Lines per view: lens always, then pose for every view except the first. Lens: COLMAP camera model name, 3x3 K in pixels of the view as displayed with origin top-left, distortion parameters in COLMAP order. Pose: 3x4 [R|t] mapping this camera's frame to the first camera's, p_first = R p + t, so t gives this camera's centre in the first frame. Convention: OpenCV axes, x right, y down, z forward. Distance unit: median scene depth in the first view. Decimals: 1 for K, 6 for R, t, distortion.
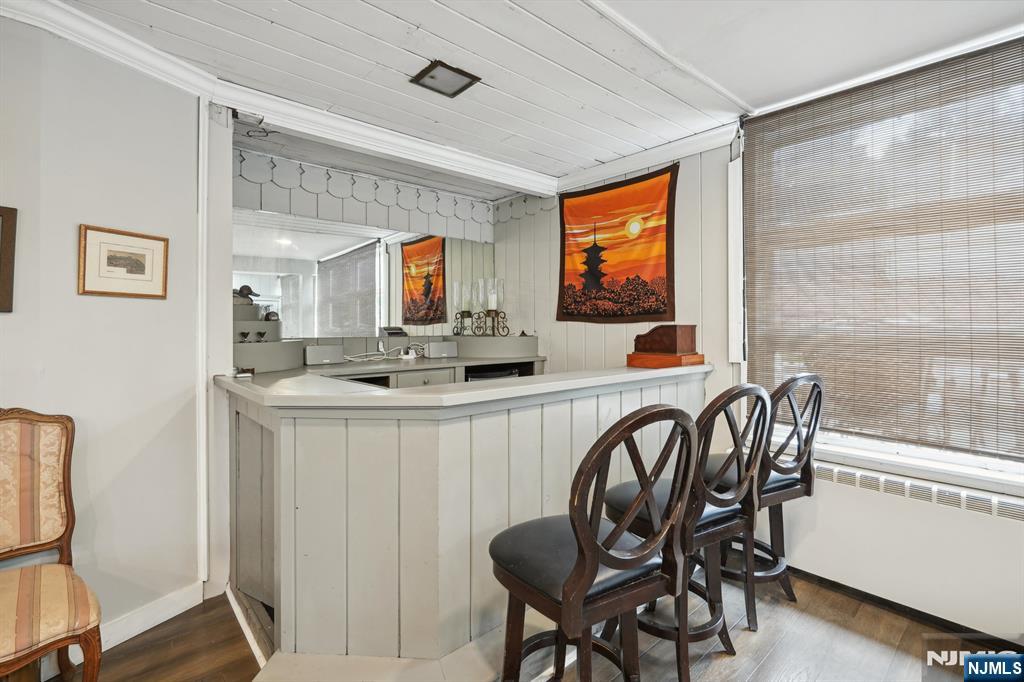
lens RADIAL K [[466.8, 0, 509.9], [0, 466.8, 325.3], [0, 0, 1]] dist [0.000016, 0.000182]
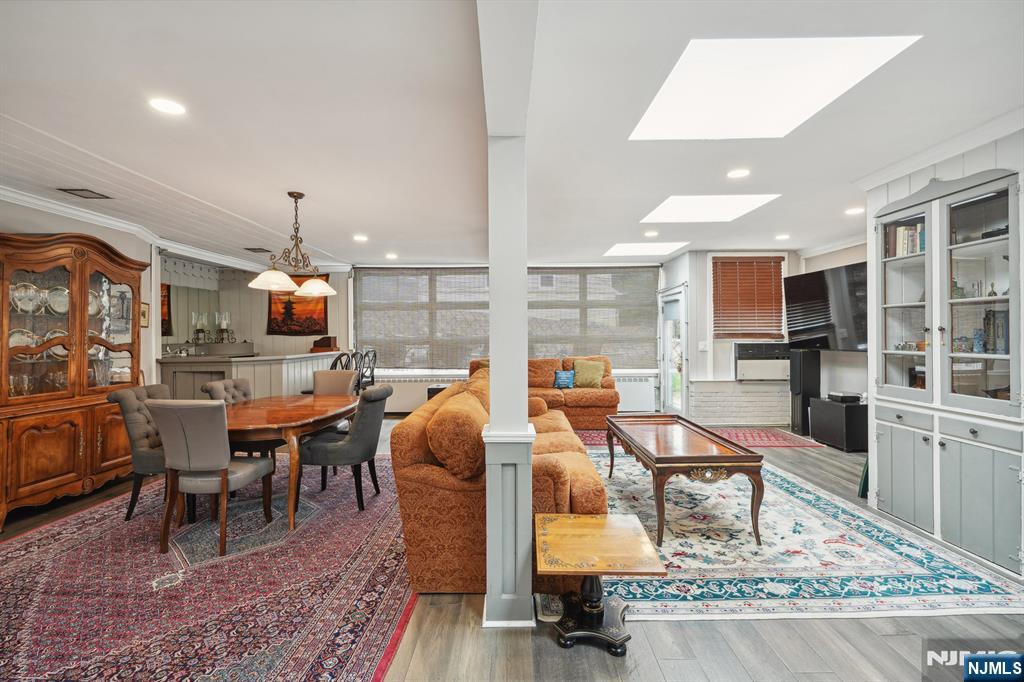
lens RADIAL K [[468.6, 0, 503.3], [0, 468.6, 336.9], [0, 0, 1]] dist [-0.001900, 0.000689]
pose [[0.678697, -0.006419, 0.734390, -0.848104], [0.004766, 0.999979, 0.004336, -0.004901], [-0.734403, 0.000557, 0.678714, -1.398237]]
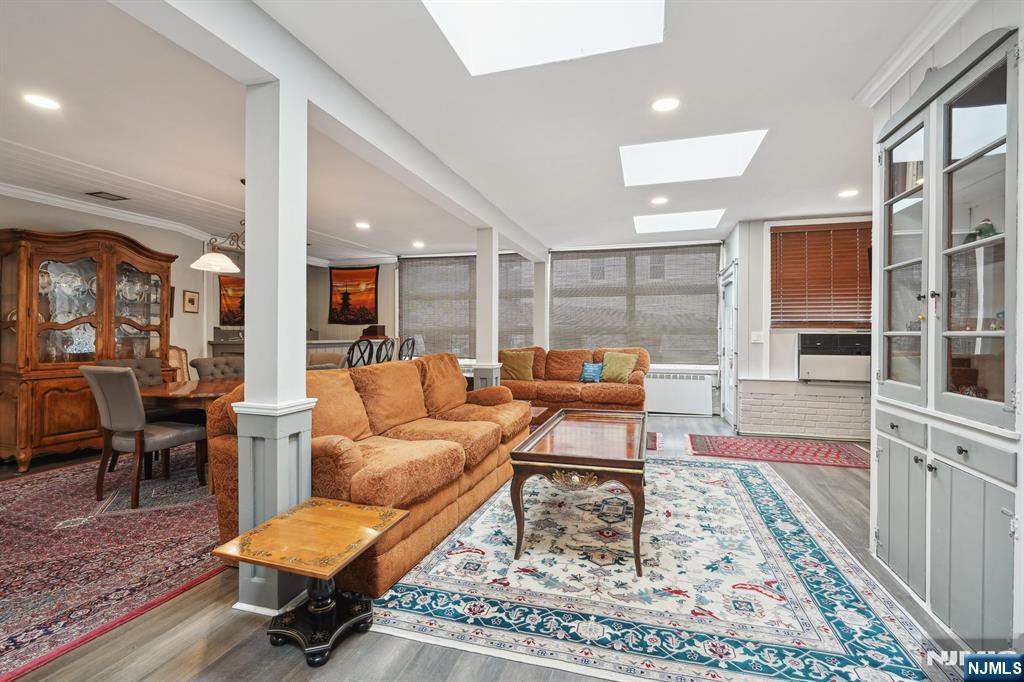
lens RADIAL K [[474.5, 0, 503.7], [0, 474.5, 339.0], [0, 0, 1]] dist [-0.001352, 0.000263]
pose [[0.862845, -0.001443, 0.505466, -0.386054], [-0.004811, 0.999927, 0.011067, 0.040800], [-0.505445, -0.011981, 0.862776, -1.654524]]
